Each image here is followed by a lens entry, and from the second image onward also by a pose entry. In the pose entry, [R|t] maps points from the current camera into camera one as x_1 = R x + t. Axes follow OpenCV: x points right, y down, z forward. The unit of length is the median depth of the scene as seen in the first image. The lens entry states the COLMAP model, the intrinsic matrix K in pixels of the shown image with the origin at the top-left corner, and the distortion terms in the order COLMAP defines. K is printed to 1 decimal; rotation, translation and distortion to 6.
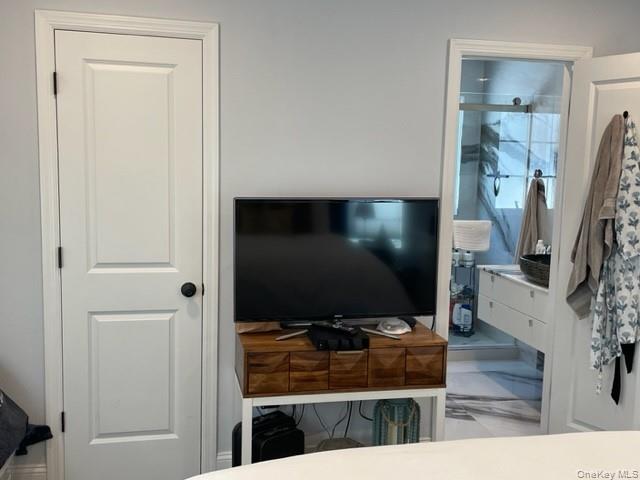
lens RADIAL K [[694.4, 0, 324.6], [0, 694.4, 245.7], [0, 0, 1]] dist [0.125496, -0.213738]
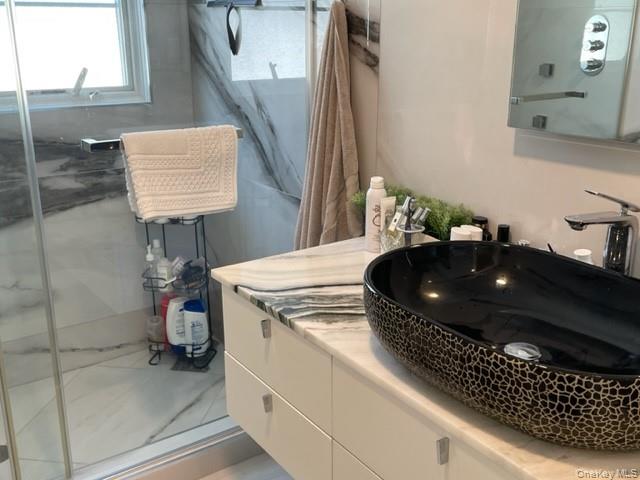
lens RADIAL K [[694.4, 0, 324.6], [0, 694.4, 245.7], [0, 0, 1]] dist [0.125496, -0.213738]
pose [[0.923103, -0.140345, 0.358027, 0.128372], [0.068498, 0.976144, 0.206036, -0.041600], [-0.378402, -0.165668, 0.910695, 0.578665]]
